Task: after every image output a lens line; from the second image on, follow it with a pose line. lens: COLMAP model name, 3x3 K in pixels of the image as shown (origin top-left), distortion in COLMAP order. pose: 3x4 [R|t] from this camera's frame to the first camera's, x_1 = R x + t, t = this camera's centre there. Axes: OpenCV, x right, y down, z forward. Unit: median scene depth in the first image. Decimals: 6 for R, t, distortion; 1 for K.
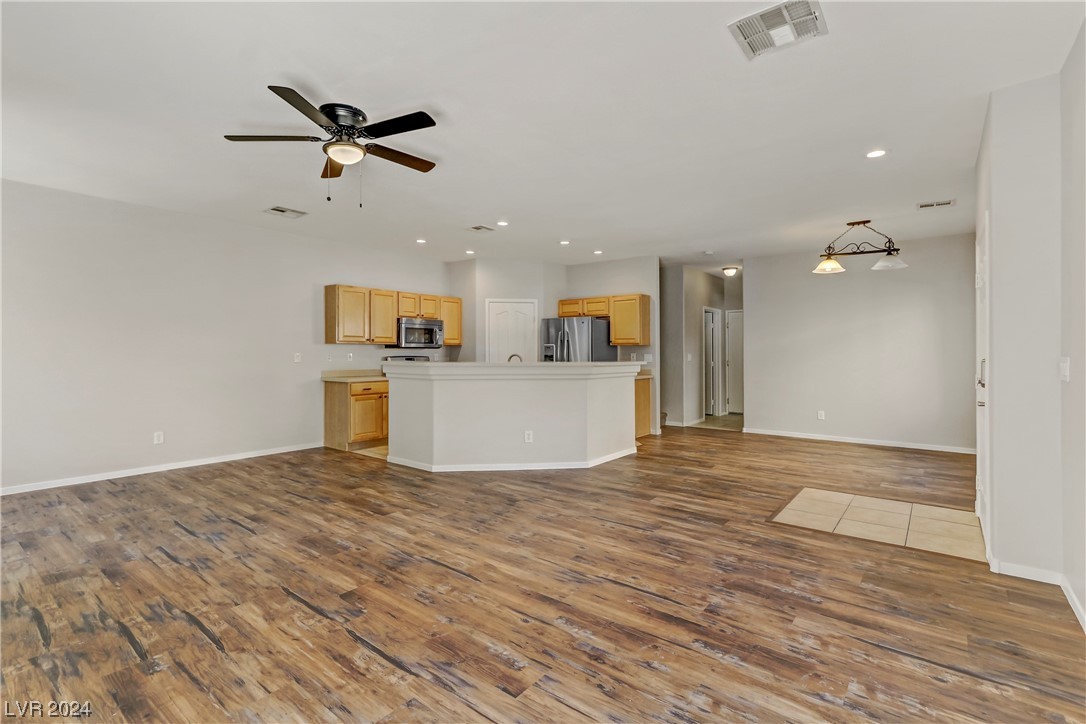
lens RADIAL K [[500.0, 0, 542.8], [0, 500.0, 354.8], [0, 0, 1]] dist [0.002023, 0.000593]
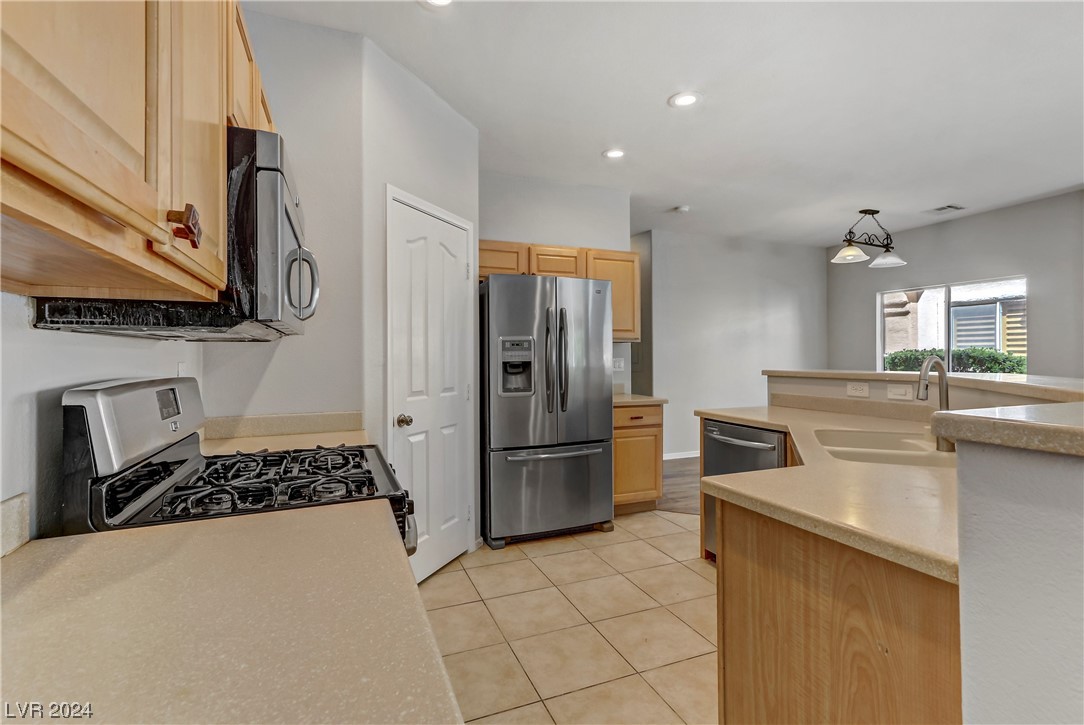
lens RADIAL K [[505.0, 0, 546.9], [0, 505.0, 351.9], [0, 0, 1]] dist [0.001075, 0.000197]
pose [[0.497801, 0.000923, 0.867291, -0.755160], [0.011730, 0.999901, -0.007798, -0.008578], [-0.867212, 0.014055, 0.497741, 1.687170]]
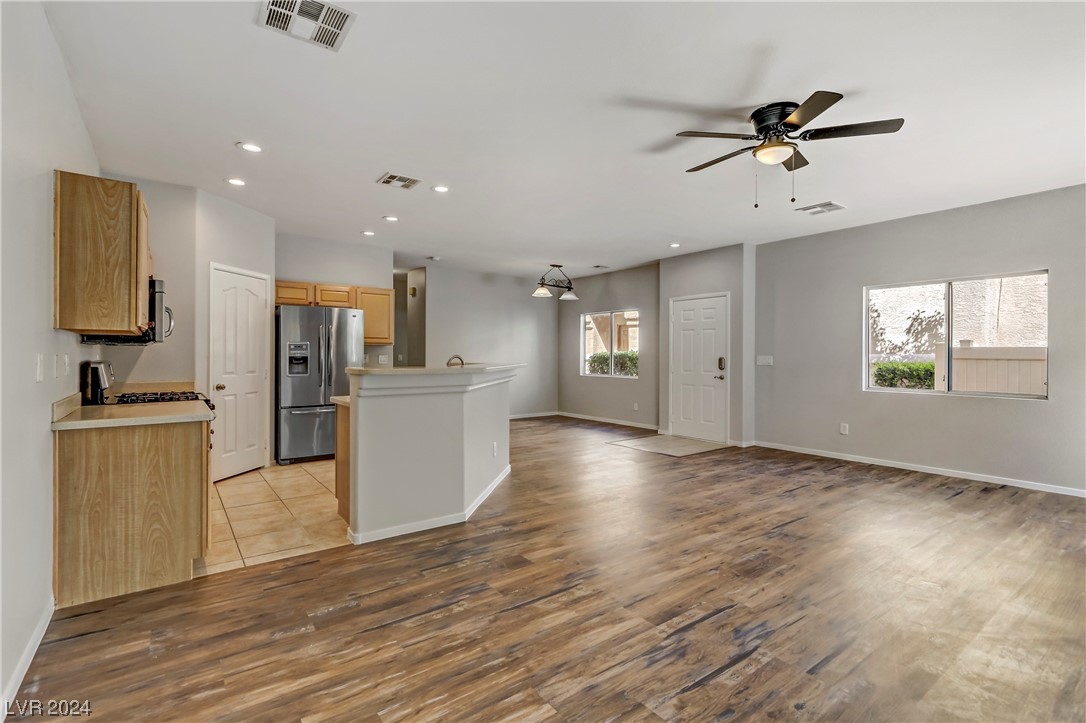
lens RADIAL K [[500.0, 0, 542.8], [0, 500.0, 354.3], [0, 0, 1]] dist [0.002023, 0.000593]
pose [[0.264692, -0.002713, 0.964329, -1.296608], [0.001145, 0.999996, 0.002499, -0.008863], [-0.964332, 0.000443, 0.264694, 1.033802]]
